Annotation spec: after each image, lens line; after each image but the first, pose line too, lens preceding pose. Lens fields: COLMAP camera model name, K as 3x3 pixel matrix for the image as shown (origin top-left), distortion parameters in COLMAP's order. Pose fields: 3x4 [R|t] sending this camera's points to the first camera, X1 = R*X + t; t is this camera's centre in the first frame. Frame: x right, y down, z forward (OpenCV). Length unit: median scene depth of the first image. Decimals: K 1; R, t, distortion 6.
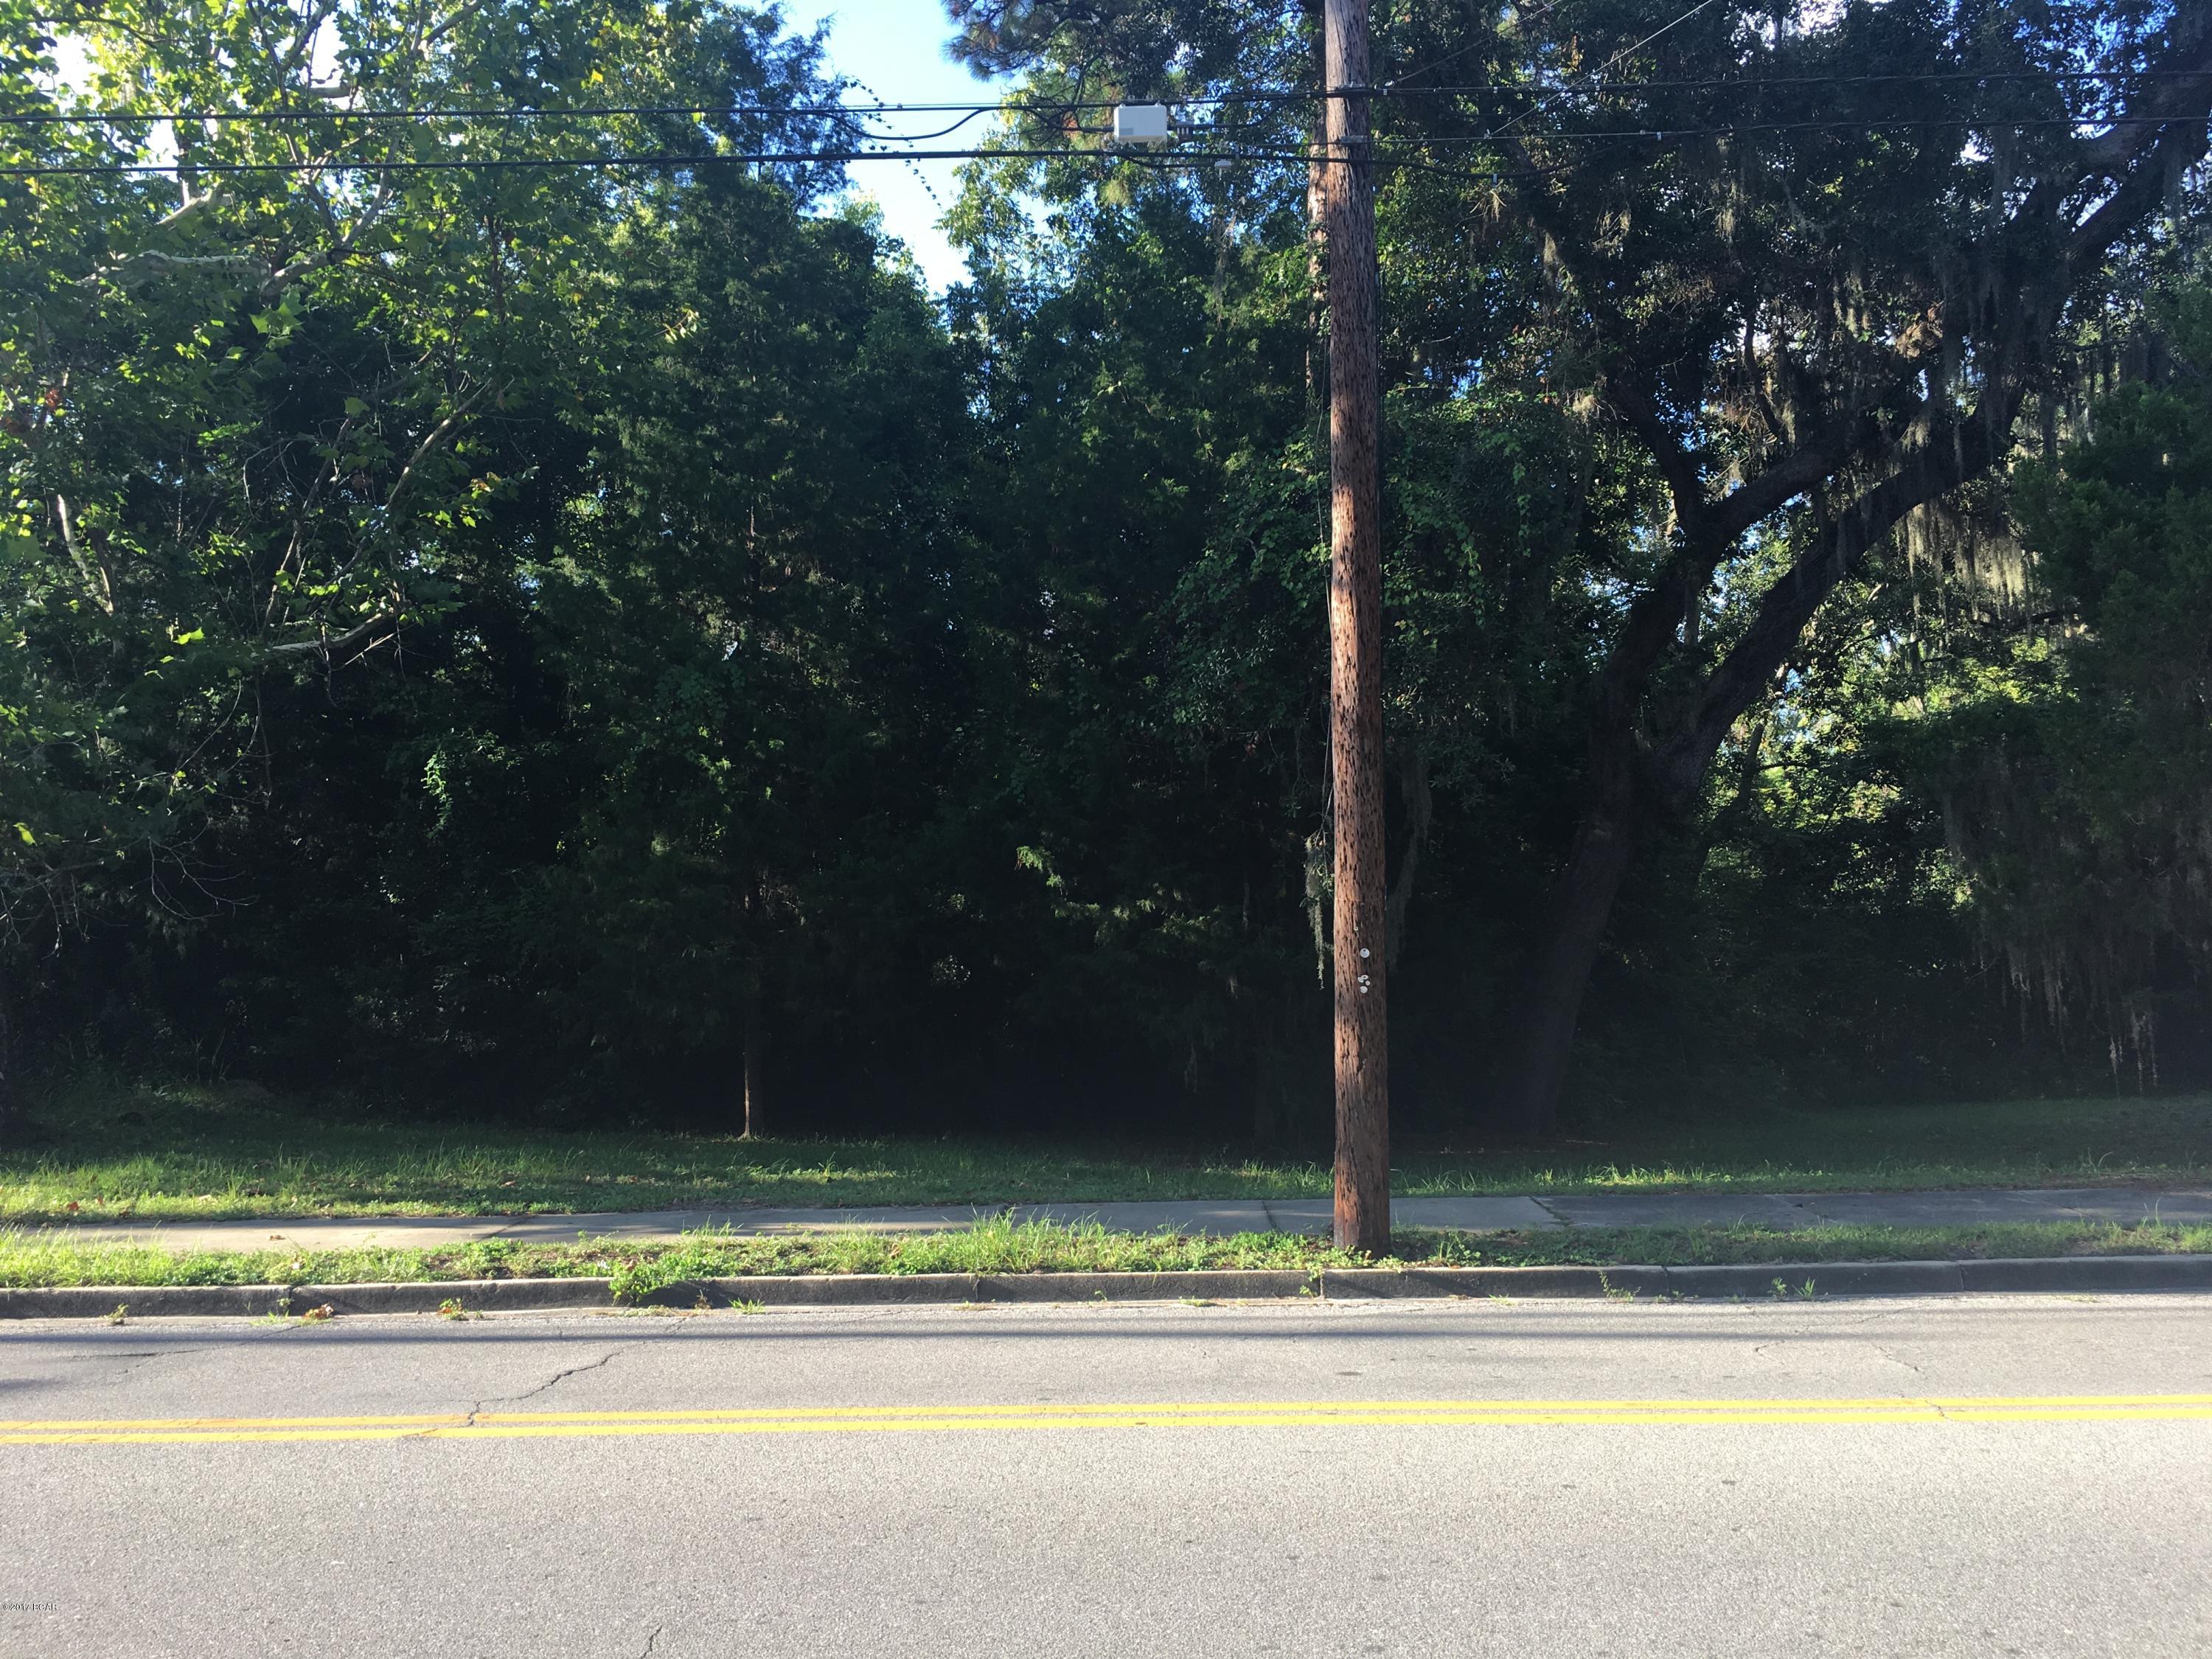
lens RADIAL K [[1891.2, 0, 1109.9], [0, 1891.2, 824.5], [0, 0, 1]] dist [0.076104, -0.100424]
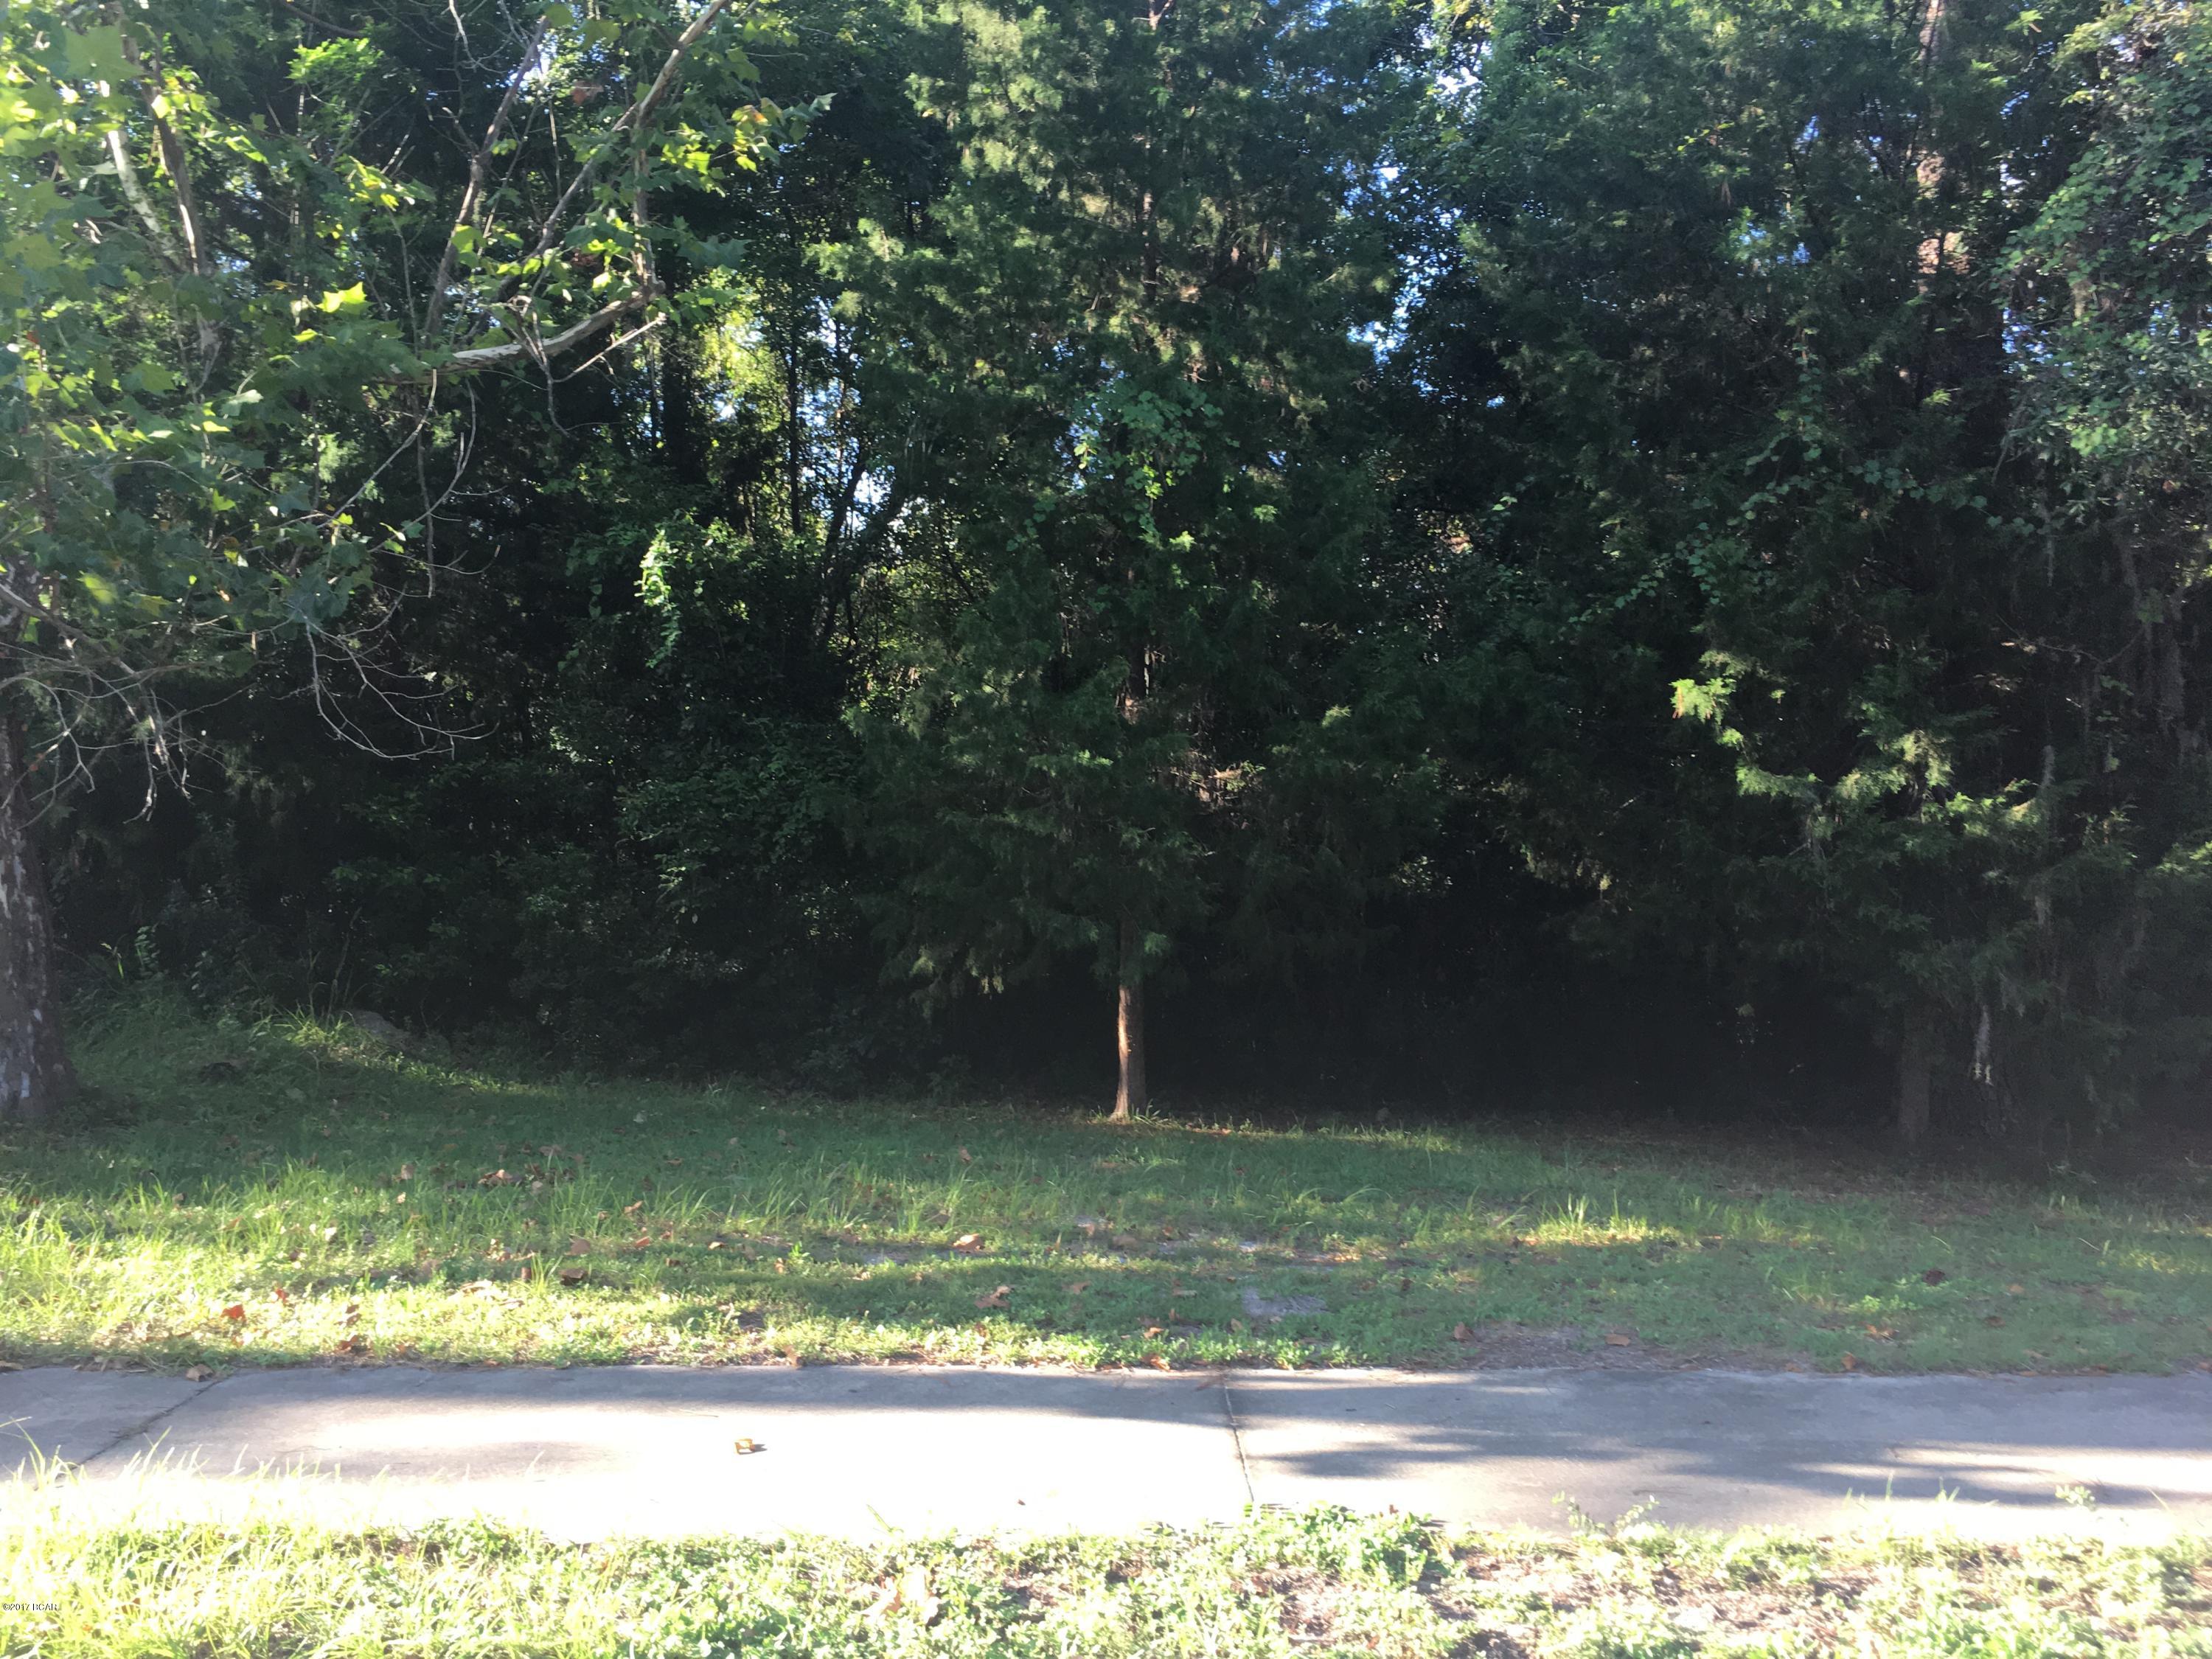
lens RADIAL K [[1891.2, 0, 1100.1], [0, 1891.2, 841.5], [0, 0, 1]] dist [0.076104, -0.100424]
pose [[0.999735, 0.019853, 0.011691, -0.222784], [-0.020471, 0.998258, 0.055331, 0.030990], [-0.010572, -0.055555, 0.998400, 0.349053]]
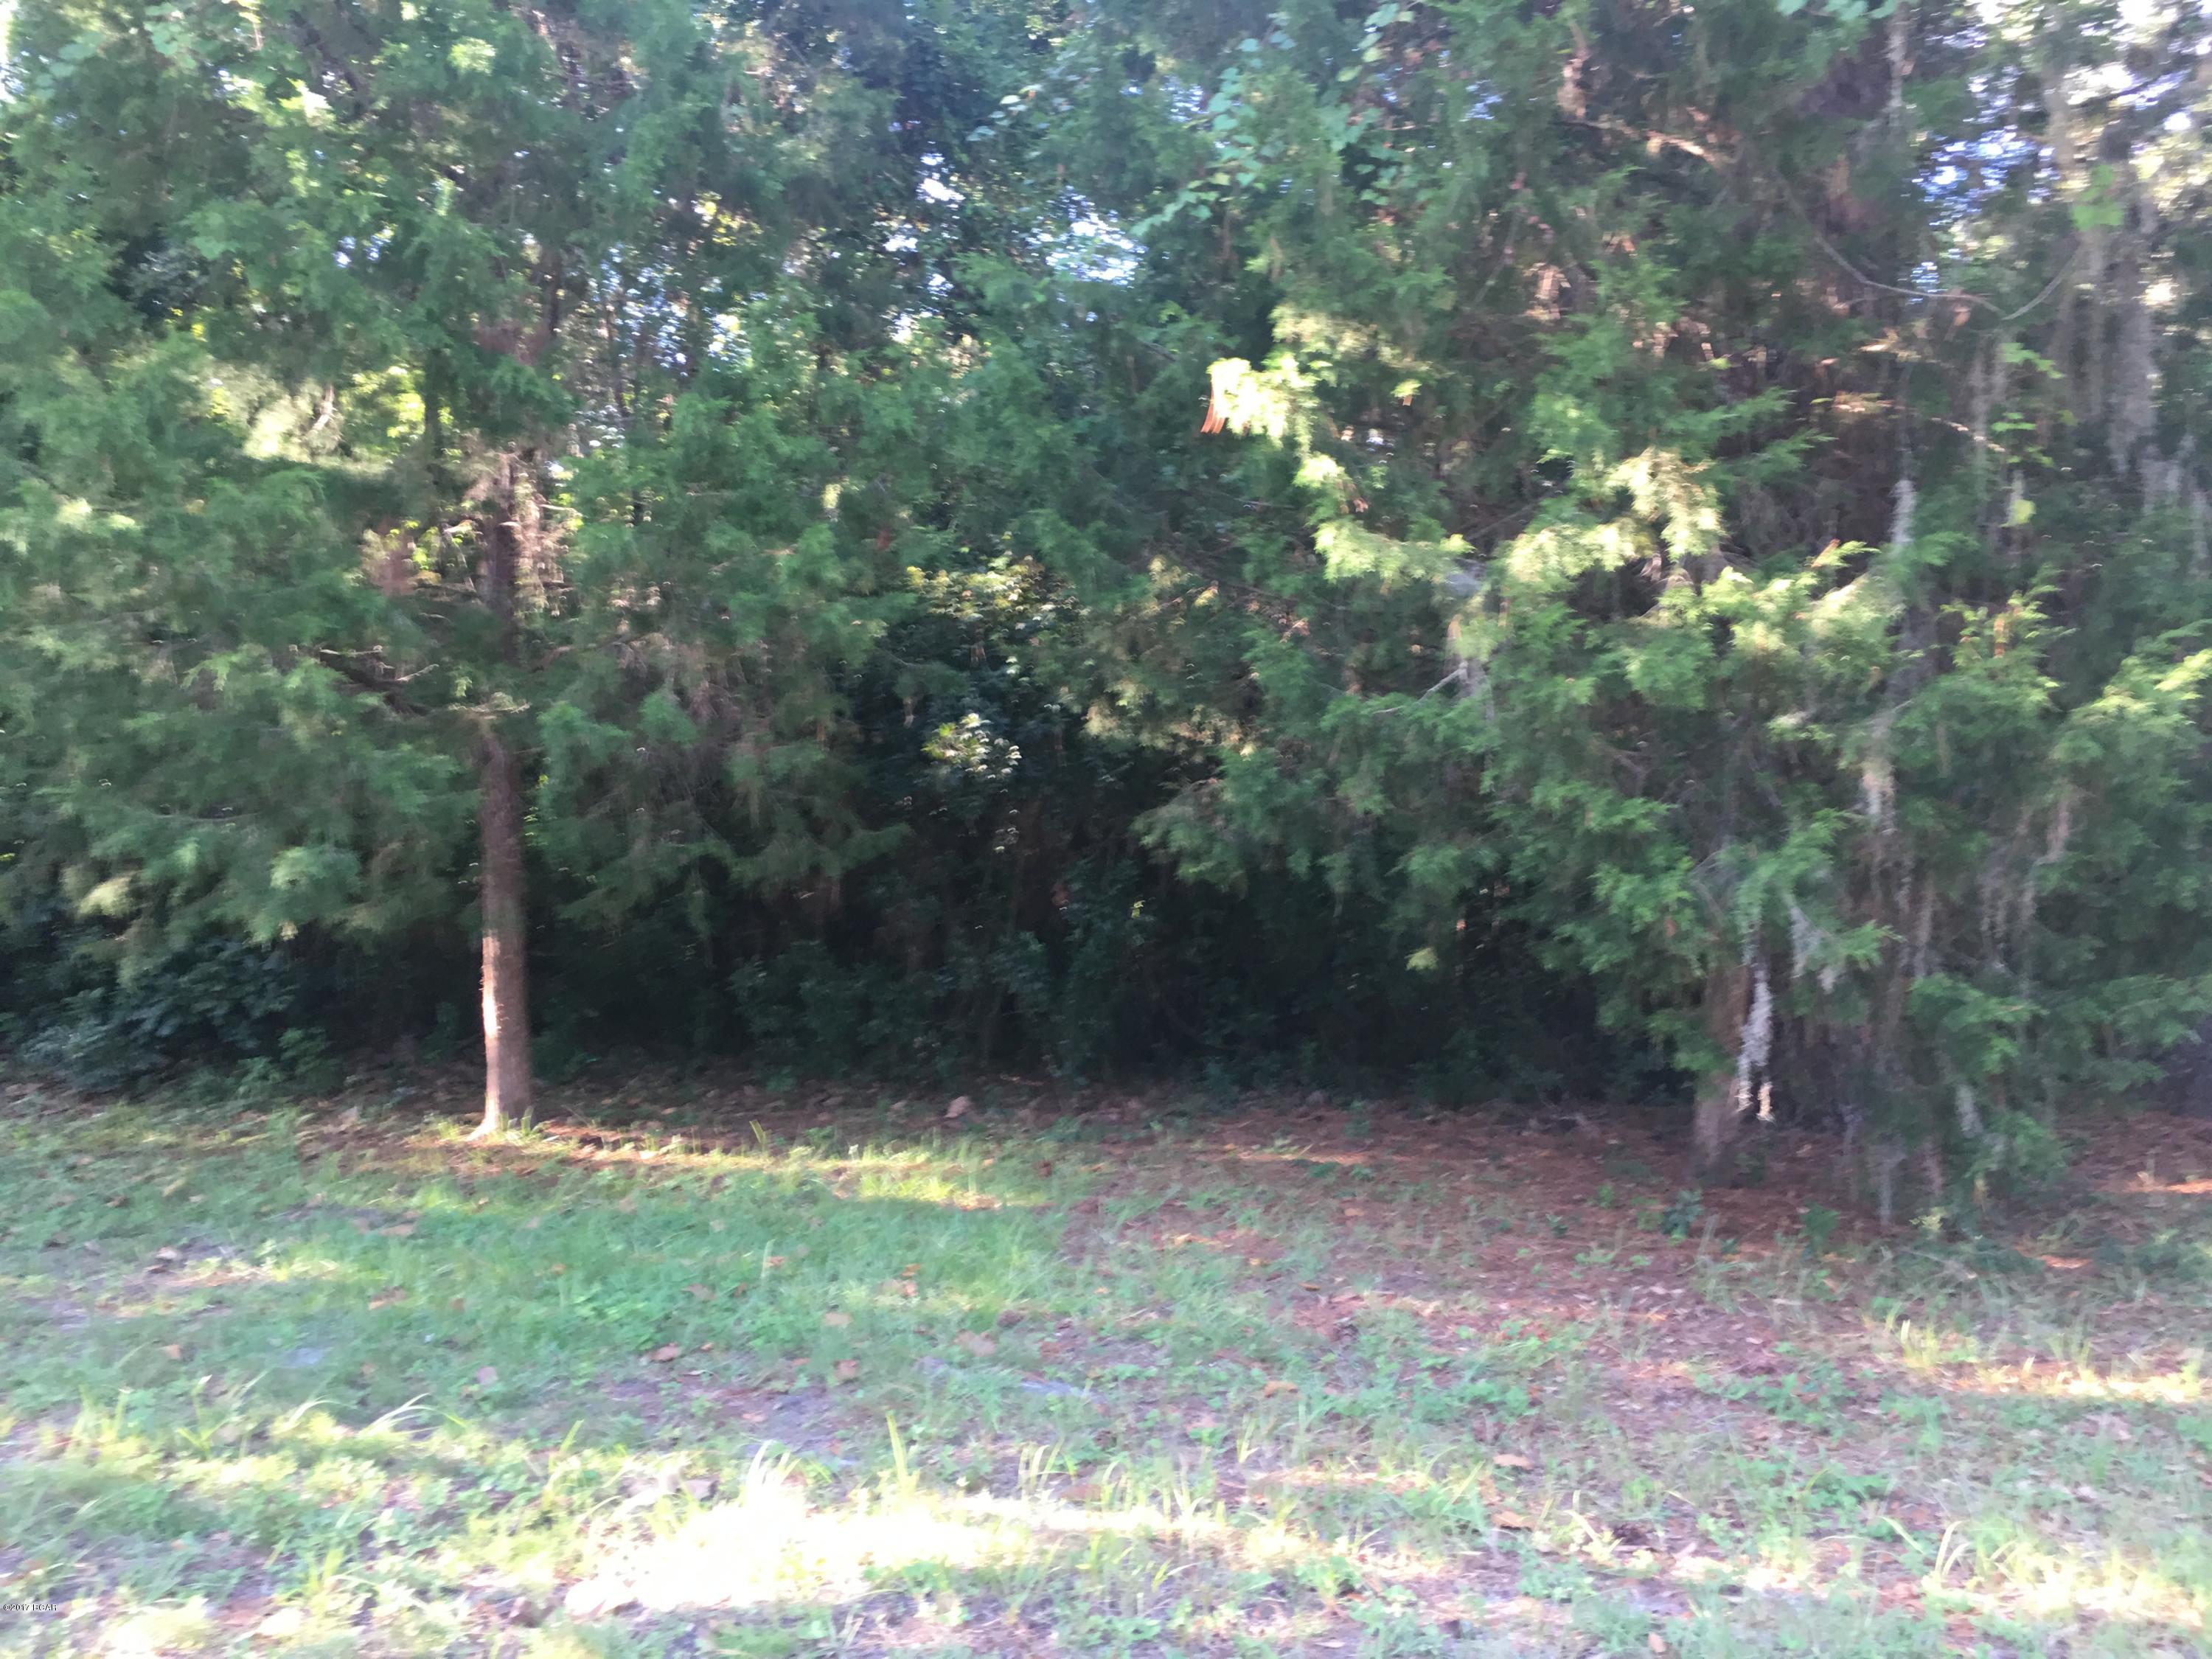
lens RADIAL K [[1891.2, 0, 1137.7], [0, 1891.2, 885.8], [0, 0, 1]] dist [0.076104, -0.100424]
pose [[0.999362, 0.006430, 0.035144, -0.066372], [-0.011241, 0.990303, 0.138471, 0.051397], [-0.033913, -0.138777, 0.989743, 0.611056]]
